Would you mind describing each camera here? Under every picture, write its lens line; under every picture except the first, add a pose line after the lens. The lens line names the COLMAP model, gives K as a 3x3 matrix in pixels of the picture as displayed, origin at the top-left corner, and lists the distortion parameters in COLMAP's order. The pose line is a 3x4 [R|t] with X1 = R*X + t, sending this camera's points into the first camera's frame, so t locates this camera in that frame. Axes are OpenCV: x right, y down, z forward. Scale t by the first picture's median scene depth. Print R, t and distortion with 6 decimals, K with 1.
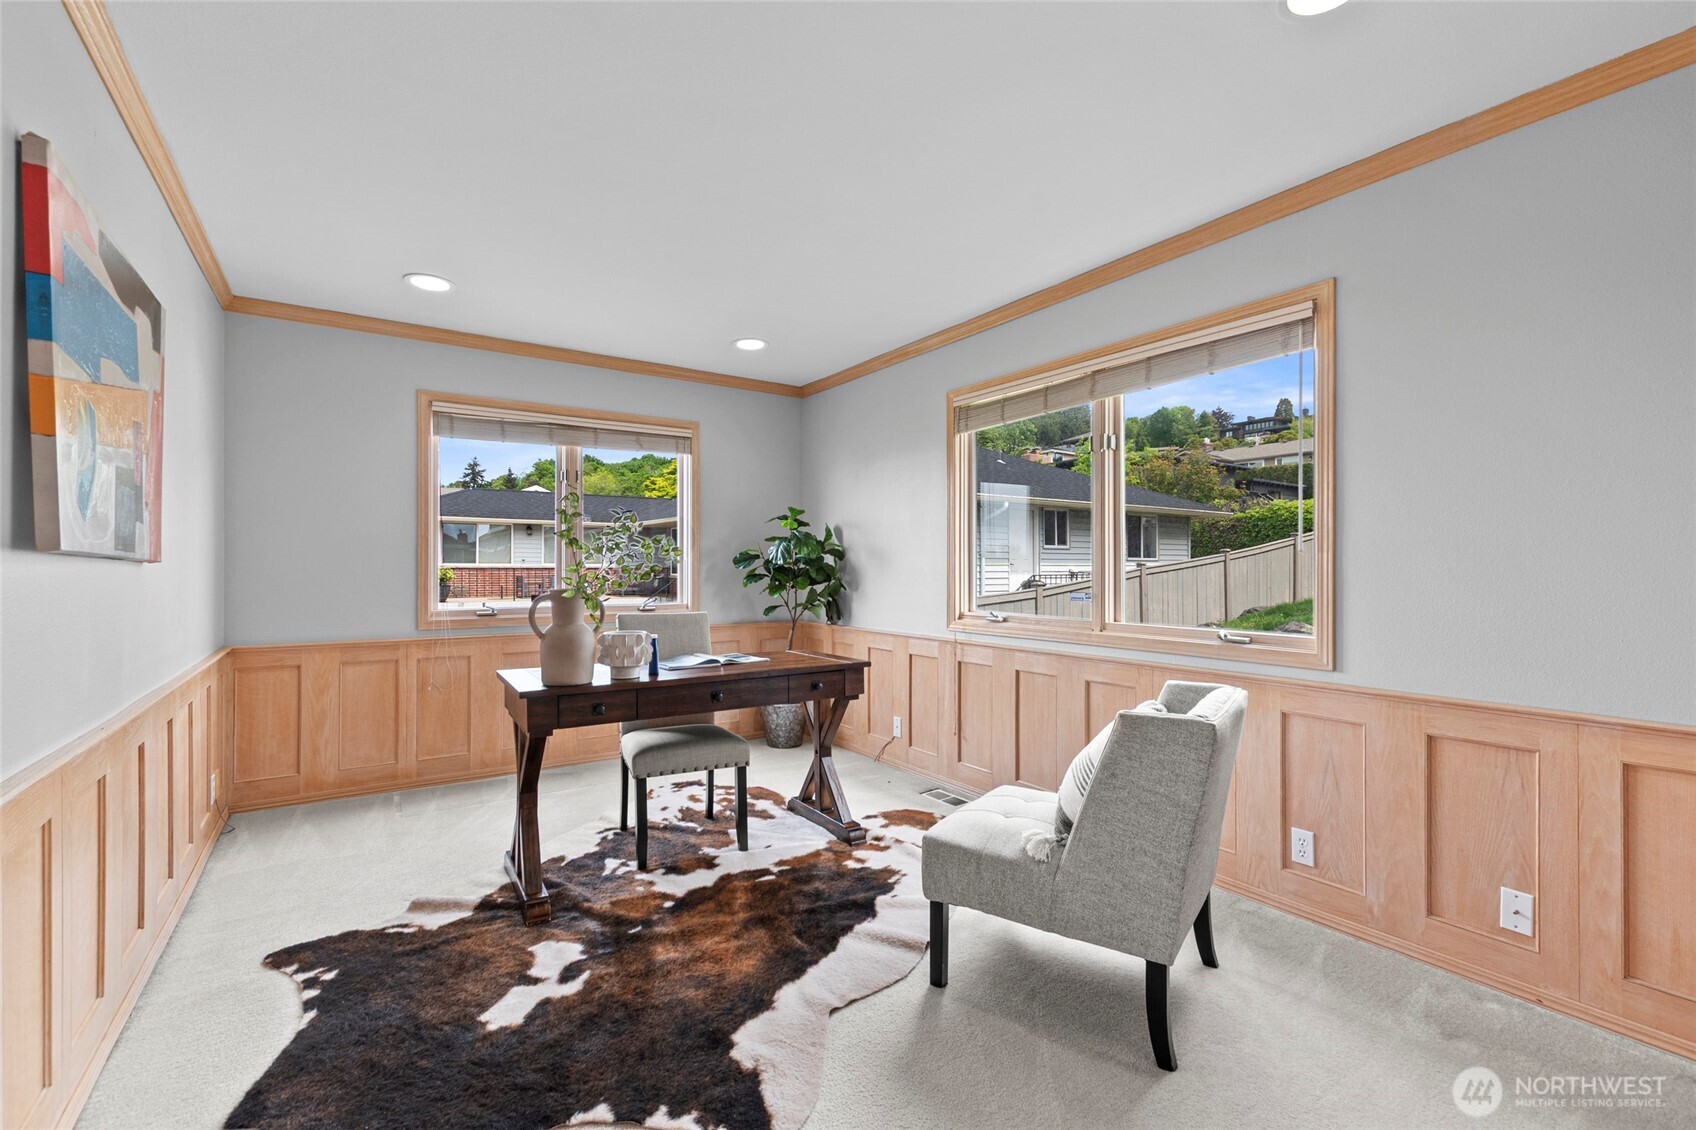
lens RADIAL K [[732.5, 0, 850.2], [0, 732.5, 566.5], [0, 0, 1]] dist [0.001652, -0.000025]
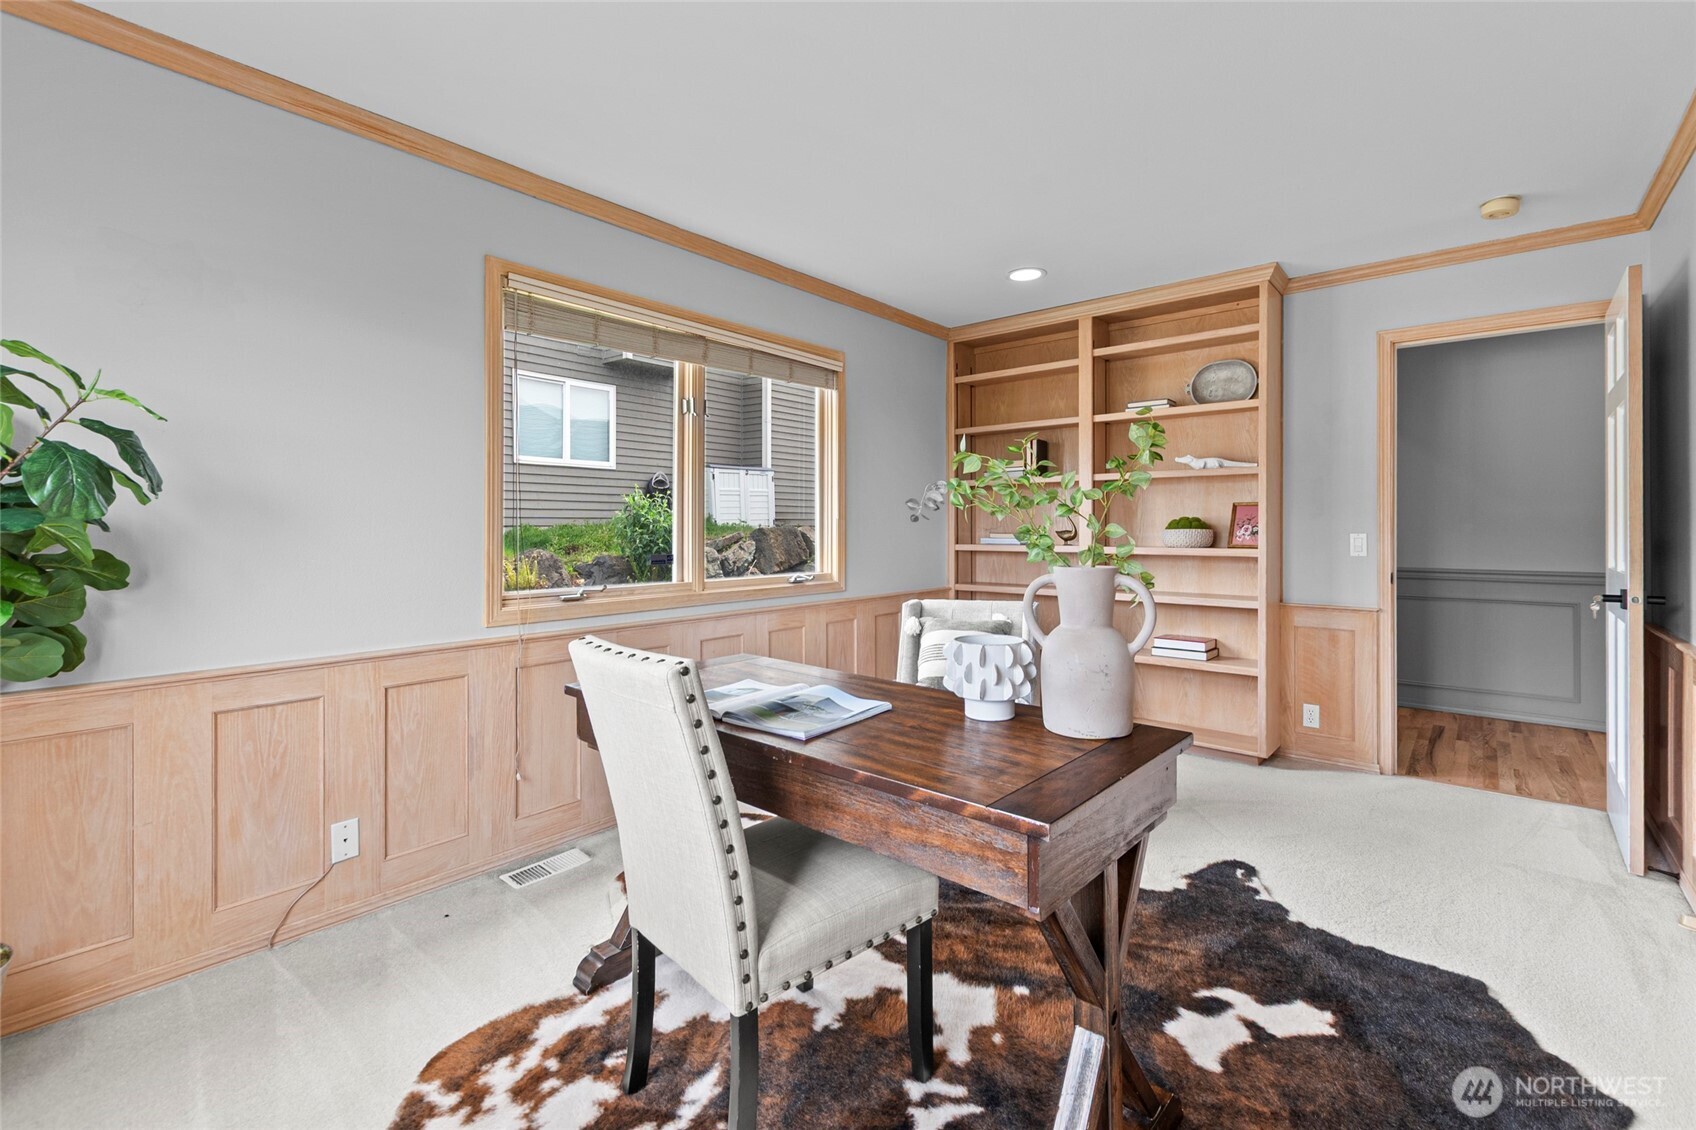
lens RADIAL K [[732.5, 0, 870.4], [0, 732.5, 524.0], [0, 0, 1]] dist [0.001652, -0.000025]
pose [[-0.276771, 0.003040, 0.960931, -1.061330], [-0.000198, 0.999995, -0.003220, -0.001843], [-0.960936, -0.001082, -0.276769, 1.573080]]
